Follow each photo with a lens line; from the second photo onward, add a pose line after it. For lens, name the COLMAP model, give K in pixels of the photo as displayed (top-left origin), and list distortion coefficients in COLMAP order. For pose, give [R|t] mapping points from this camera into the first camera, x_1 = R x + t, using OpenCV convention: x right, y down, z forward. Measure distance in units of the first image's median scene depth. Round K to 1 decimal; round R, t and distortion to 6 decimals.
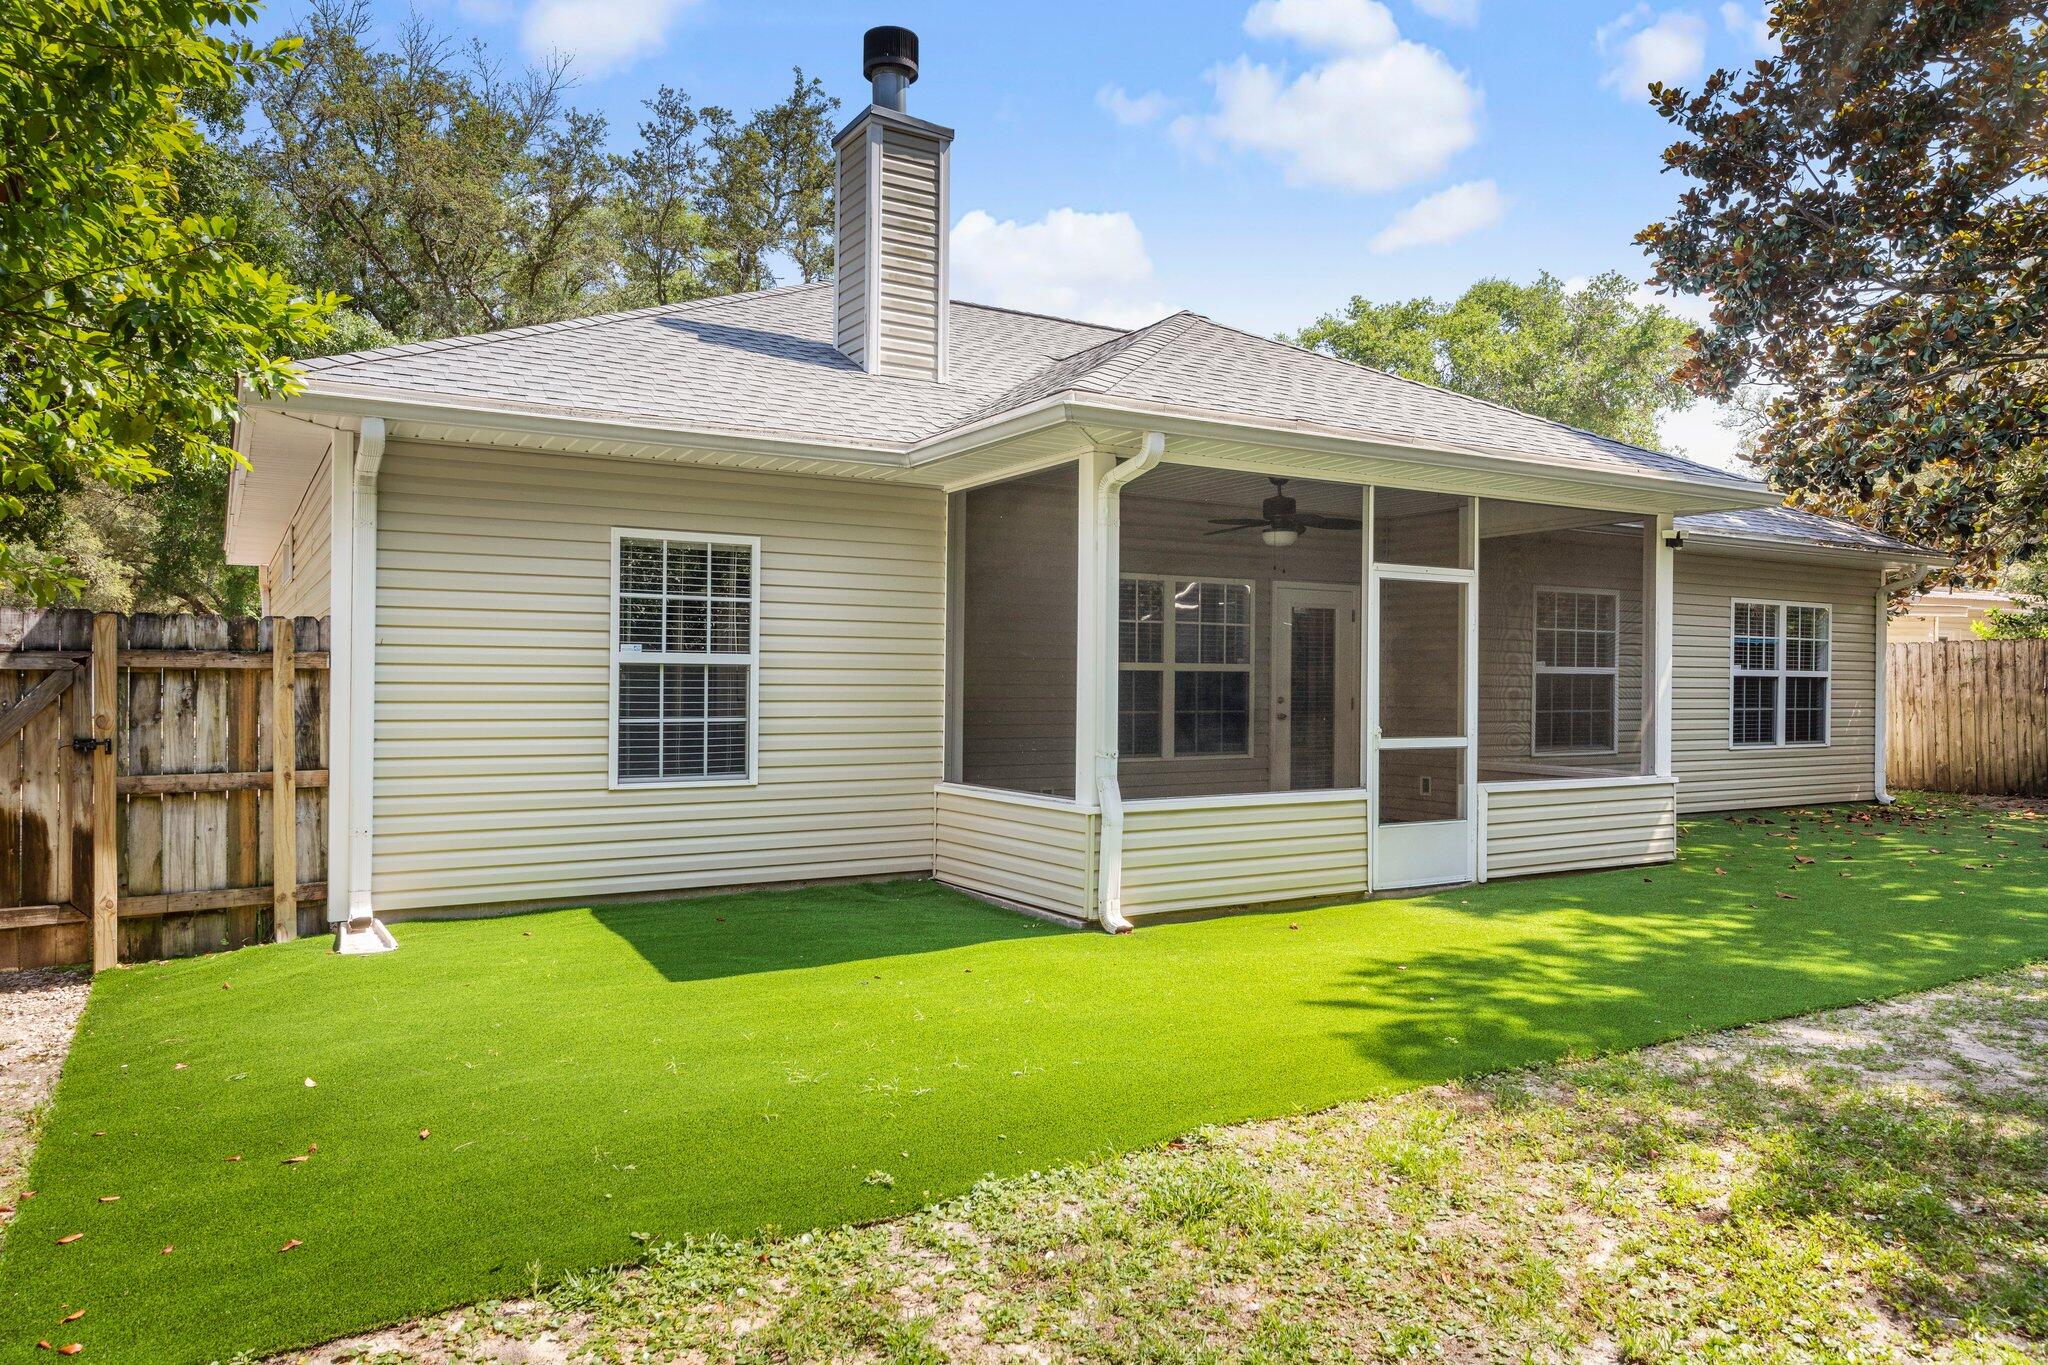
lens RADIAL K [[1320.4, 0, 1007.7], [0, 1320.4, 681.4], [0, 0, 1]] dist [0.060984, 0.000319]
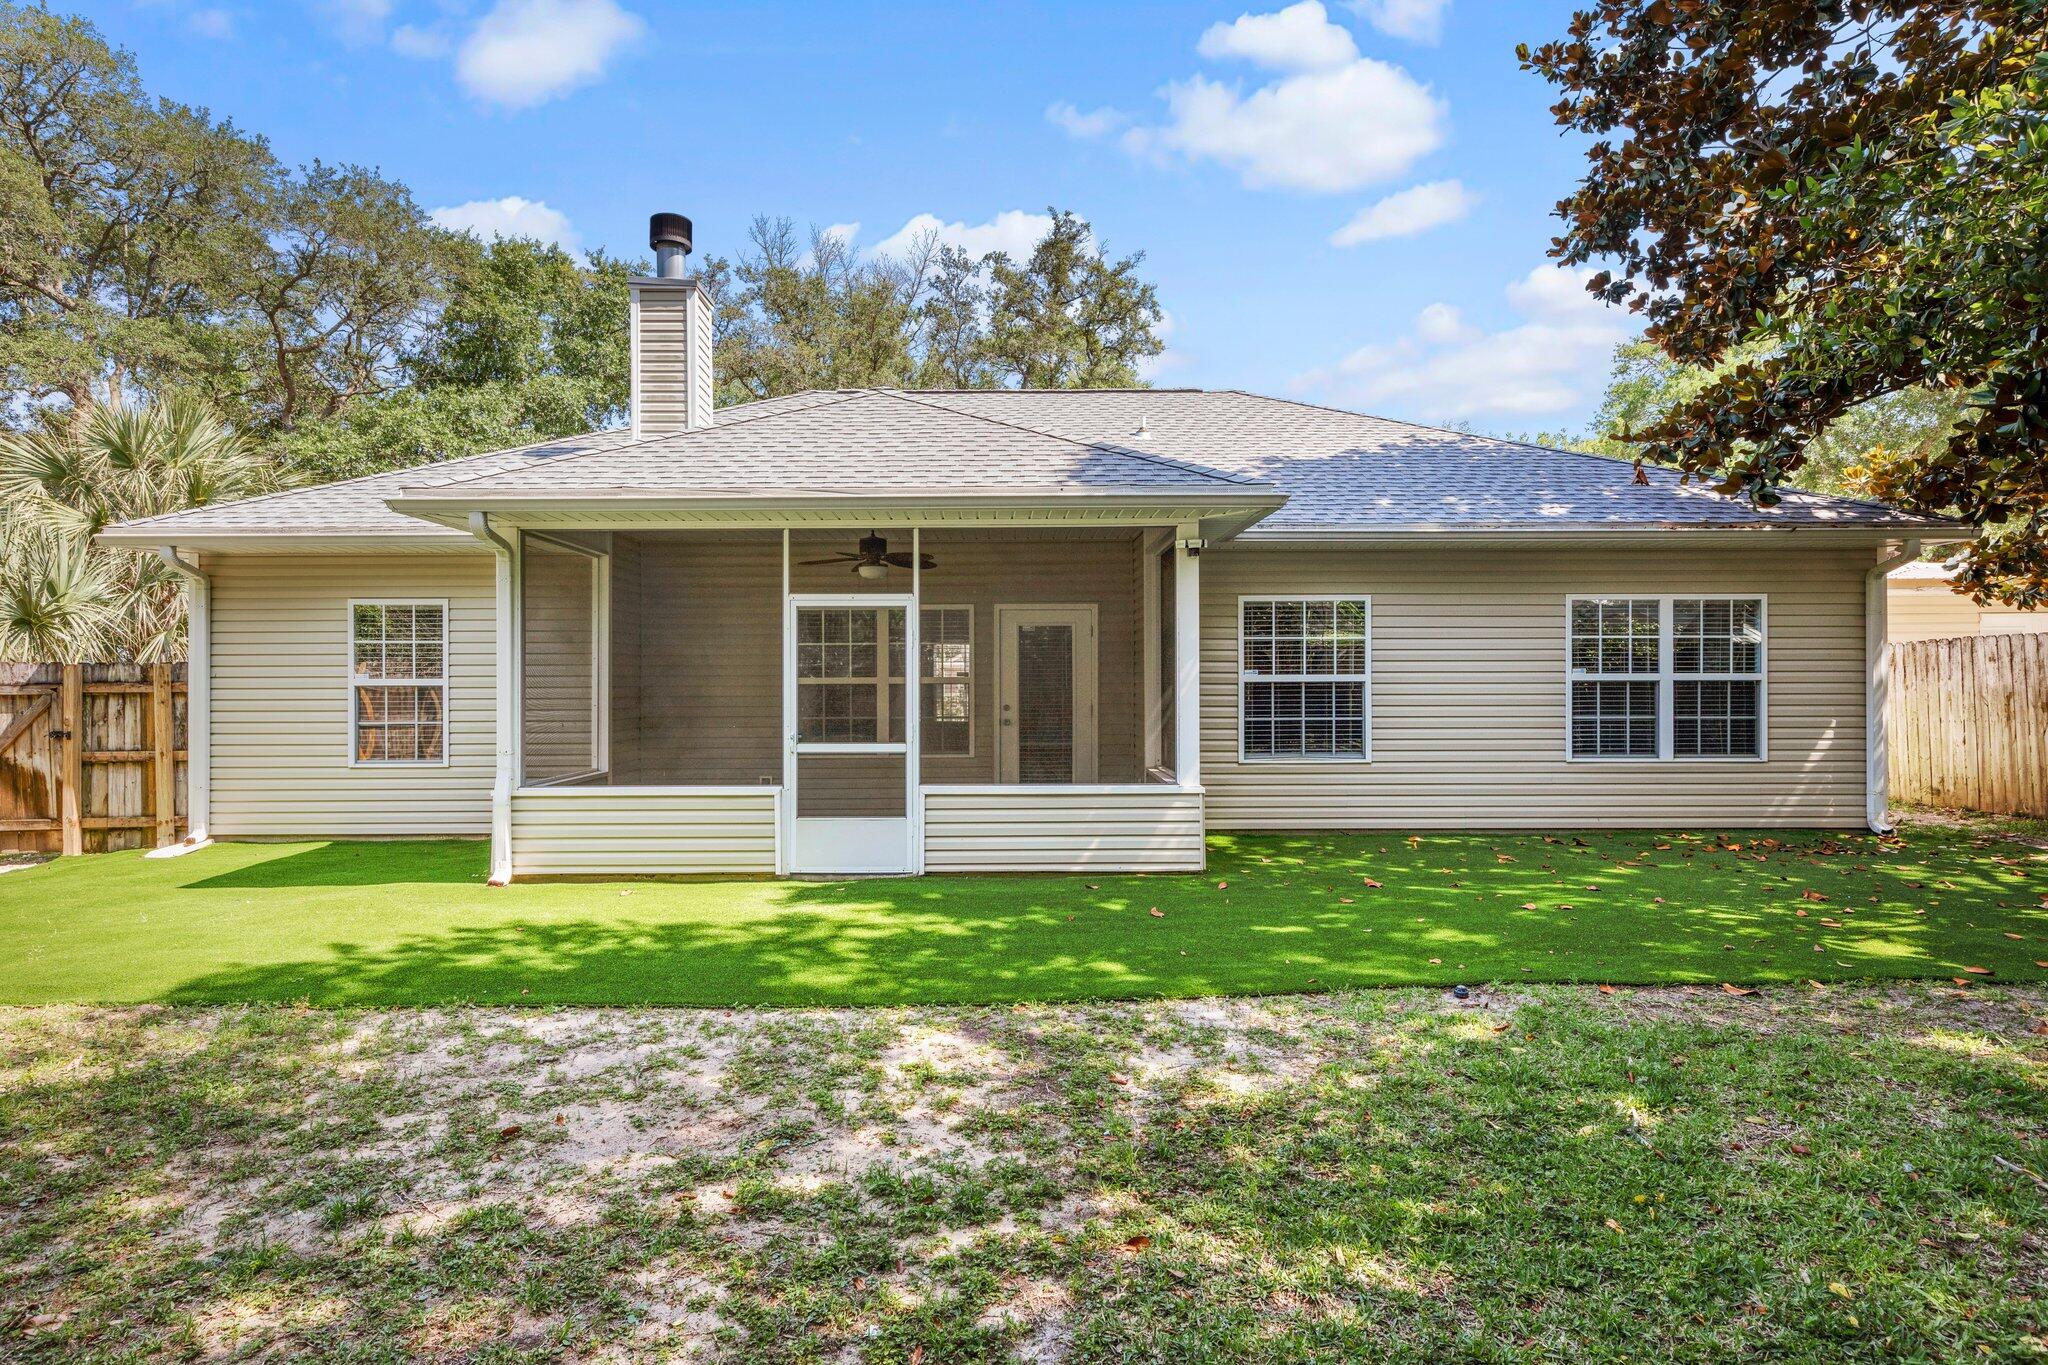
lens RADIAL K [[1116.0, 0, 1023.0], [0, 1116.0, 662.8], [0, 0, 1]] dist [-0.000689, 0.001896]
pose [[0.859261, -0.023562, -0.510994, 0.814527], [0.008631, 0.999464, -0.031571, 0.005113], [0.511464, 0.022717, 0.859004, 0.227181]]
